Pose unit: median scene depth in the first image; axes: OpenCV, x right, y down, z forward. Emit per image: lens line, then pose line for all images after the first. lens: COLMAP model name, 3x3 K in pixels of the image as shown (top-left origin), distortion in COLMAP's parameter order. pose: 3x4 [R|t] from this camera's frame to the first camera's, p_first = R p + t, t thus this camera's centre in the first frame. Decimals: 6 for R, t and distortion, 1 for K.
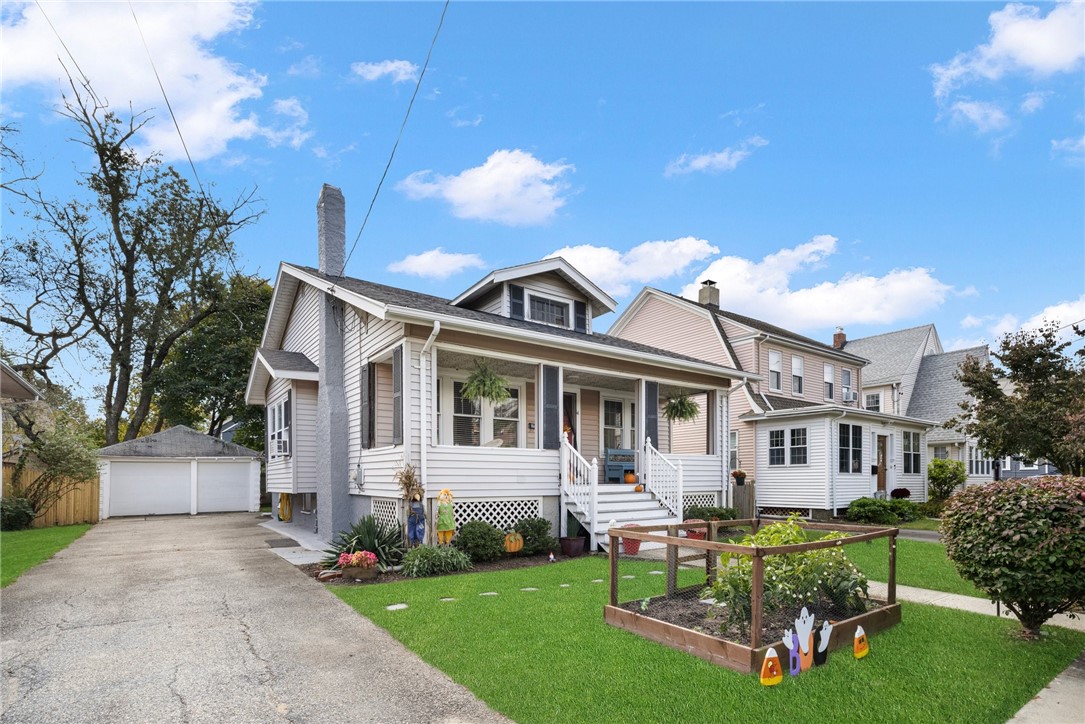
lens RADIAL K [[527.1, 0, 546.1], [0, 527.1, 482.8], [0, 0, 1]] dist [-0.002425, -0.000228]
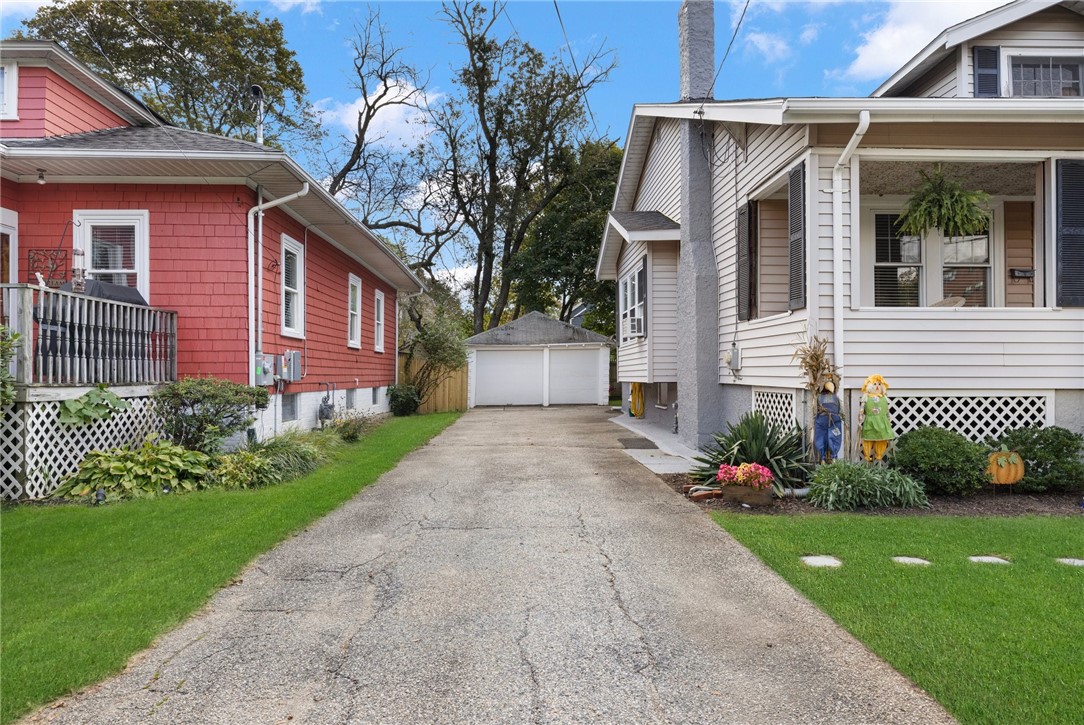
lens RADIAL K [[642.5, 0, 541.2], [0, 642.5, 372.3], [0, 0, 1]] dist [-0.002635, 0.000324]
pose [[0.827112, -0.000203, -0.562038, -0.059006], [-0.002909, 0.999985, -0.004643, 0.008748], [0.562030, 0.005475, 0.827099, 0.086210]]
